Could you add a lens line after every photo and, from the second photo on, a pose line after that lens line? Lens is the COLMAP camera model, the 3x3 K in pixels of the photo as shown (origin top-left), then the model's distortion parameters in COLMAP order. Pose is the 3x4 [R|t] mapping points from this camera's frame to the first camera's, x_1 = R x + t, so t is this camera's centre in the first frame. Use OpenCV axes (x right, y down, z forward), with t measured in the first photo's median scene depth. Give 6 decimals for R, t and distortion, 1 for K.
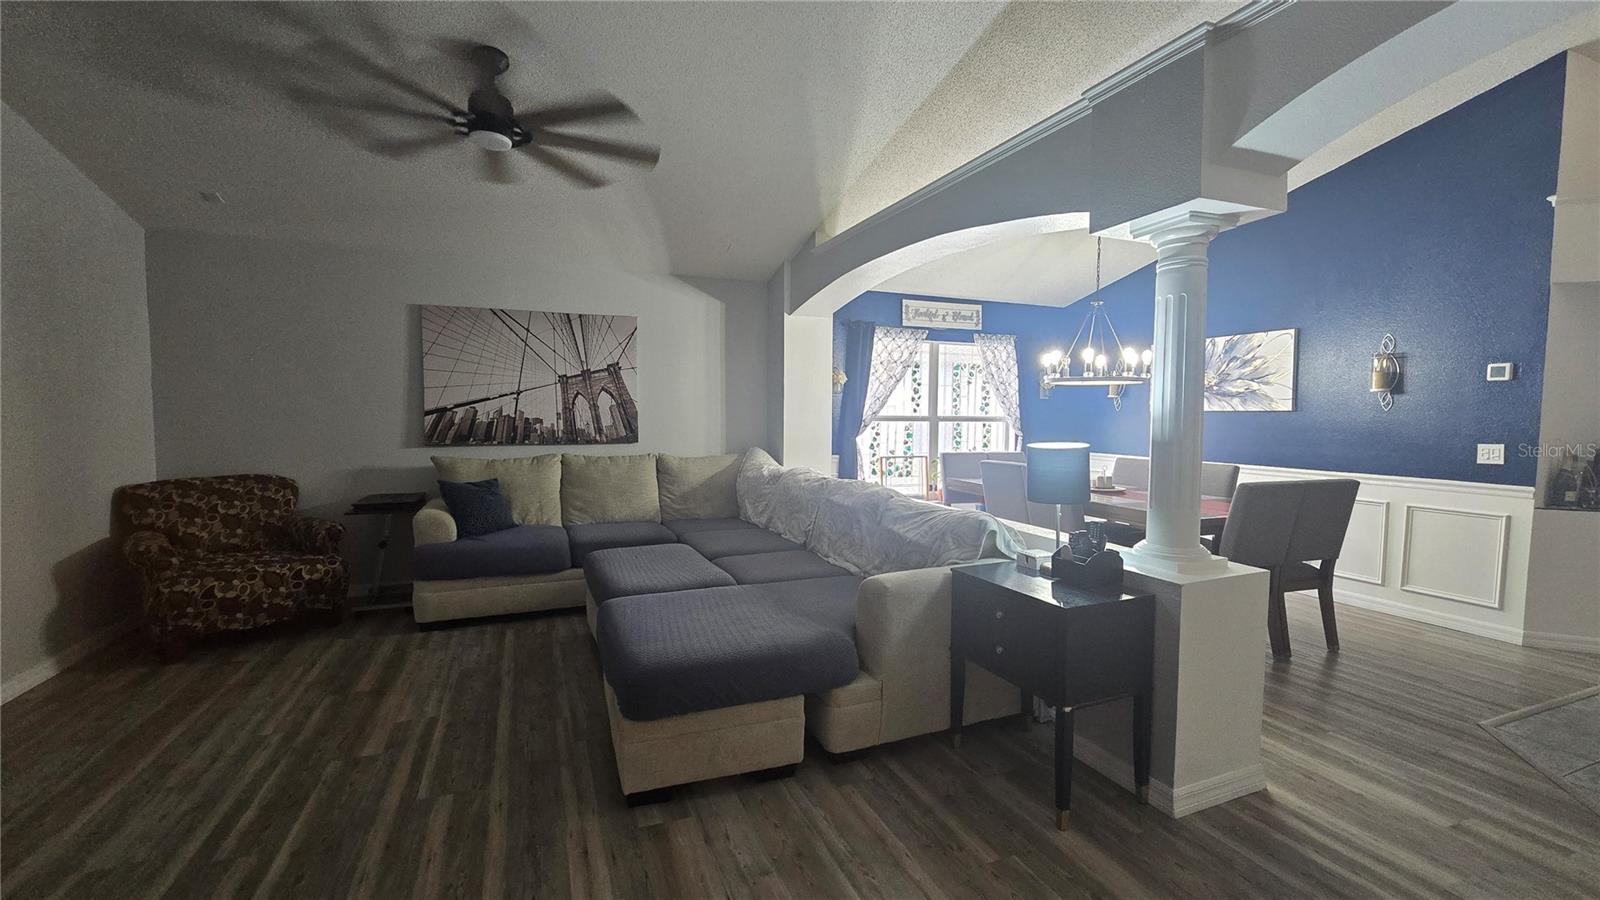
lens RADIAL K [[655.5, 0, 801.2], [0, 655.5, 454.4], [0, 0, 1]] dist [0.010378, 0.000464]
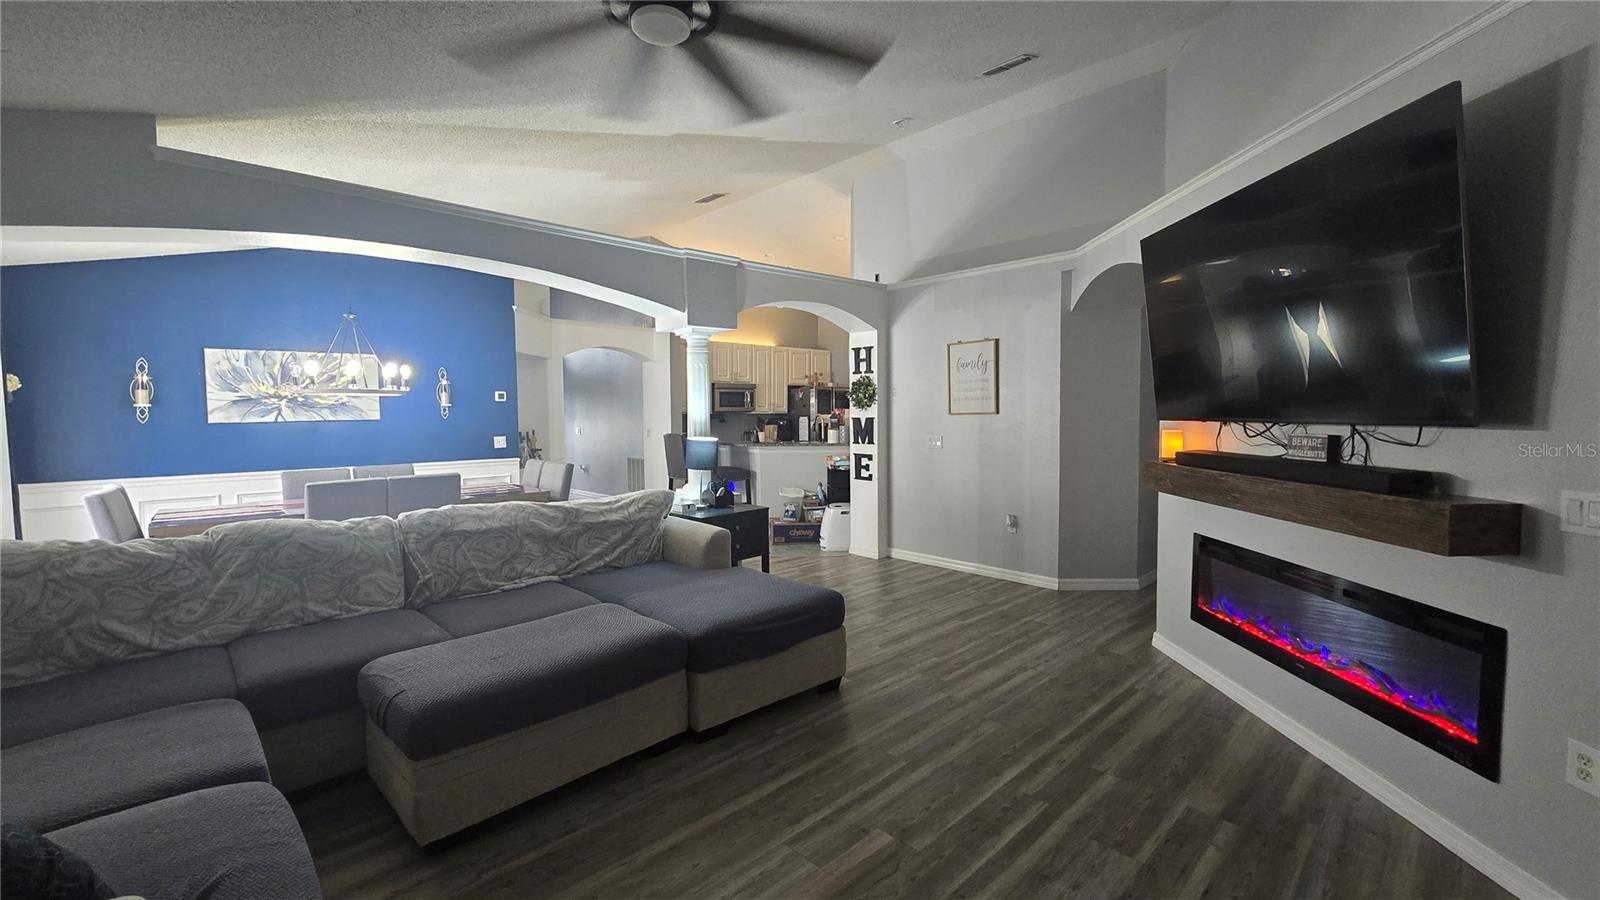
lens RADIAL K [[655.5, 0, 803.2], [0, 655.5, 454.3], [0, 0, 1]] dist [0.010378, 0.000464]
pose [[-0.370844, -0.058593, 0.926845, -0.684787], [0.074912, 0.992868, 0.092740, -0.053573], [-0.925669, 0.103824, -0.363809, 0.680889]]
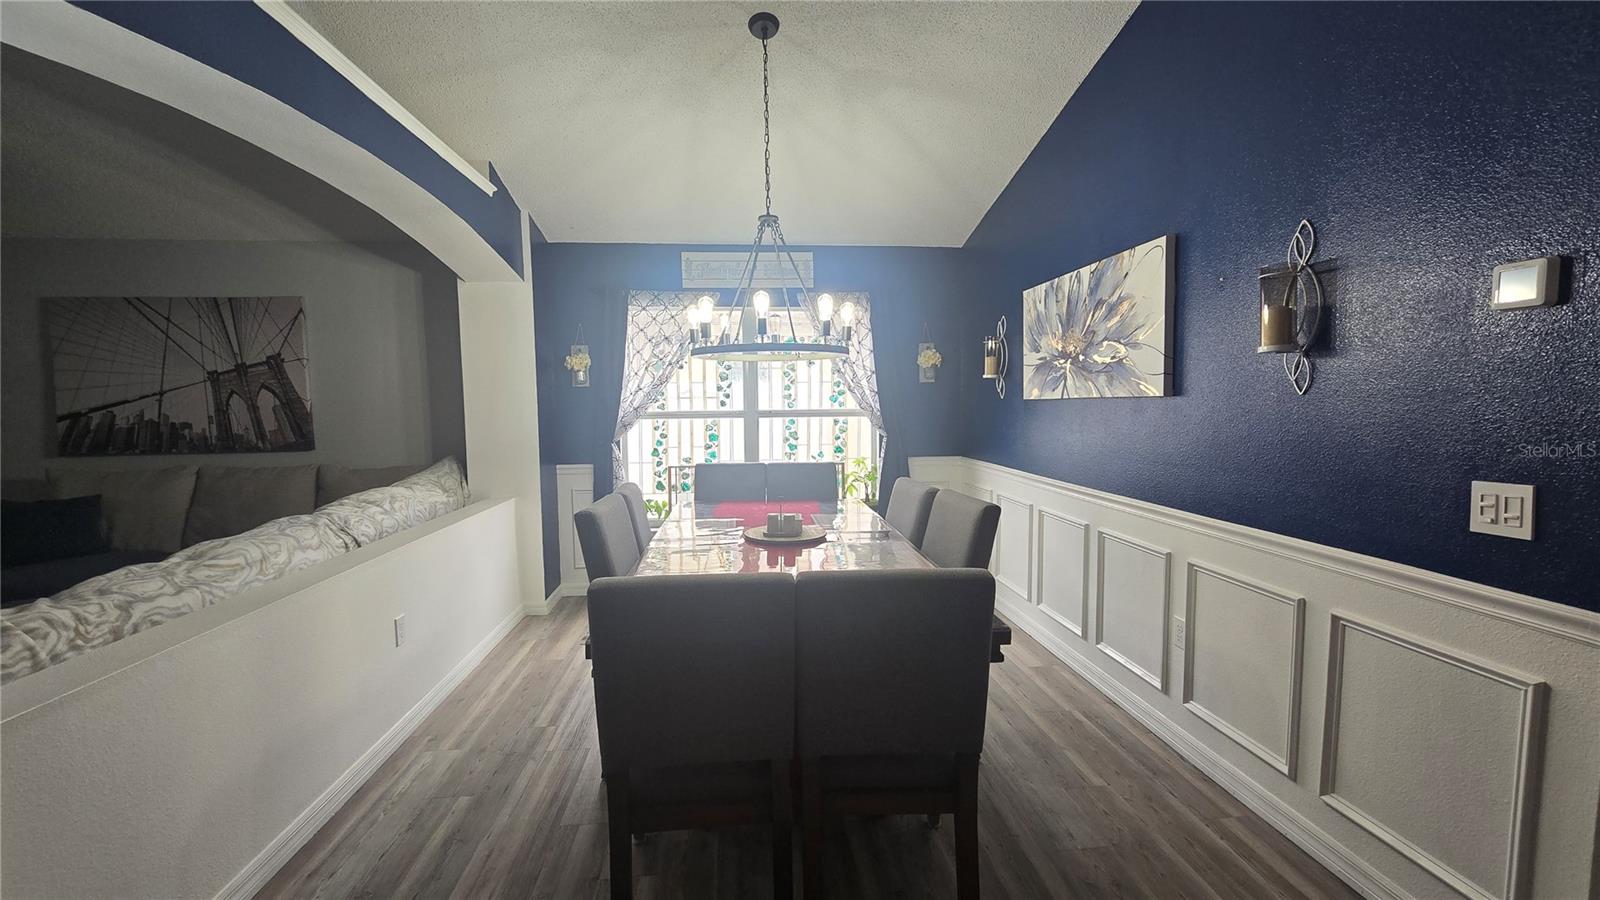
lens RADIAL K [[655.5, 0, 794.0], [0, 655.5, 447.5], [0, 0, 1]] dist [0.010378, 0.000464]
pose [[0.953289, 0.003121, -0.302044, 0.592149], [-0.000952, 0.999973, 0.007328, -0.028577], [0.302059, -0.006698, 0.953266, 0.403903]]
